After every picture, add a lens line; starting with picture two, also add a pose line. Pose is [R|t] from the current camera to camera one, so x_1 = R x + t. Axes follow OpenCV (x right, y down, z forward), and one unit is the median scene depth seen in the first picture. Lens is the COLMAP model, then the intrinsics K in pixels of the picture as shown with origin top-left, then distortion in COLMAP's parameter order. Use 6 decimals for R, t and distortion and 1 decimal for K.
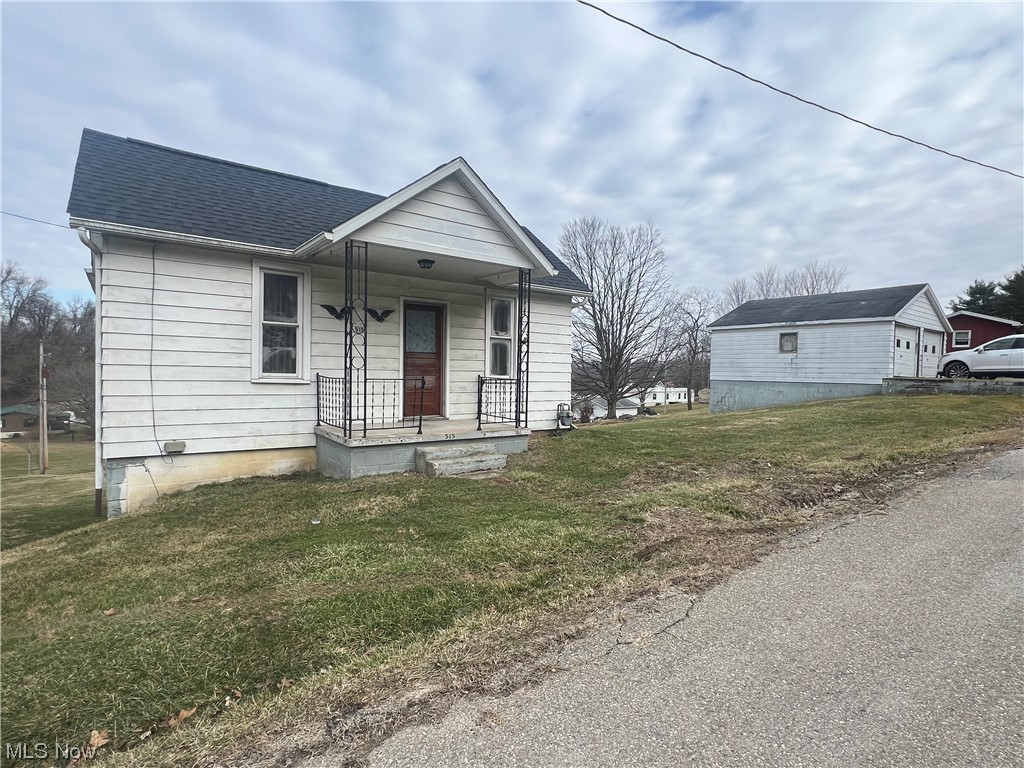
lens RADIAL K [[545.9, 0, 515.4], [0, 545.9, 391.3], [0, 0, 1]] dist [-0.004870, -0.000806]
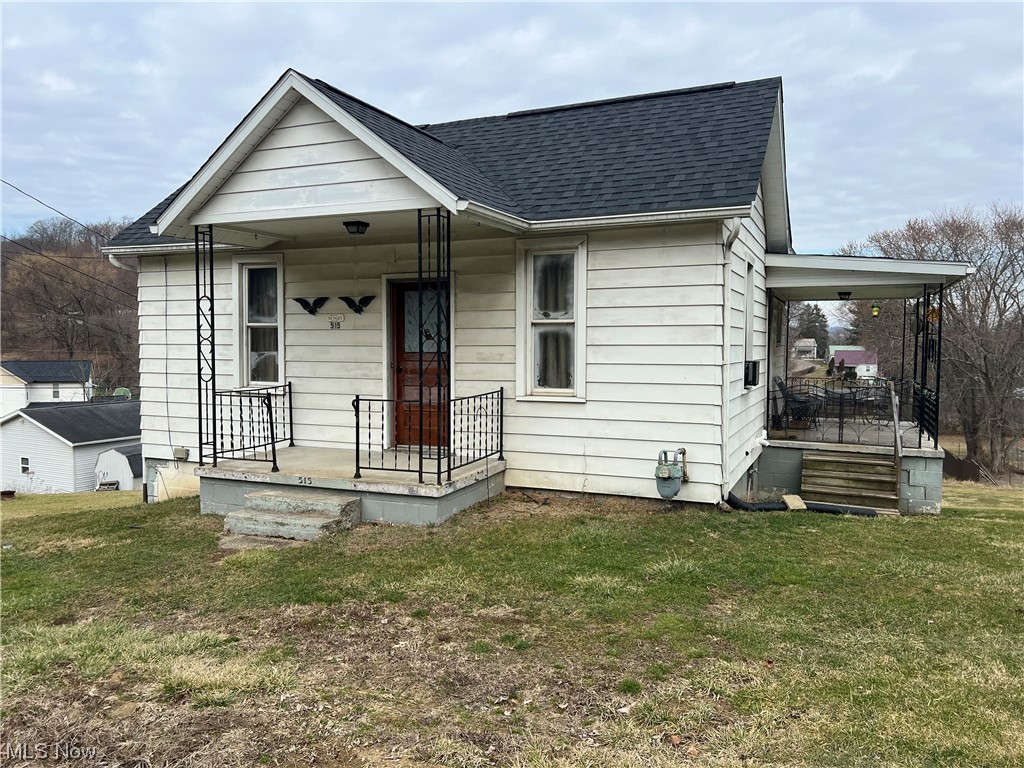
lens RADIAL K [[769.8, 0, 511.4], [0, 769.8, 383.2], [0, 0, 1]] dist [-0.001268, -0.001533]
pose [[0.499981, 0.027594, -0.865597, 0.774310], [-0.023609, 0.999555, 0.018227, -0.058288], [0.865714, 0.011322, 0.500410, 0.678444]]
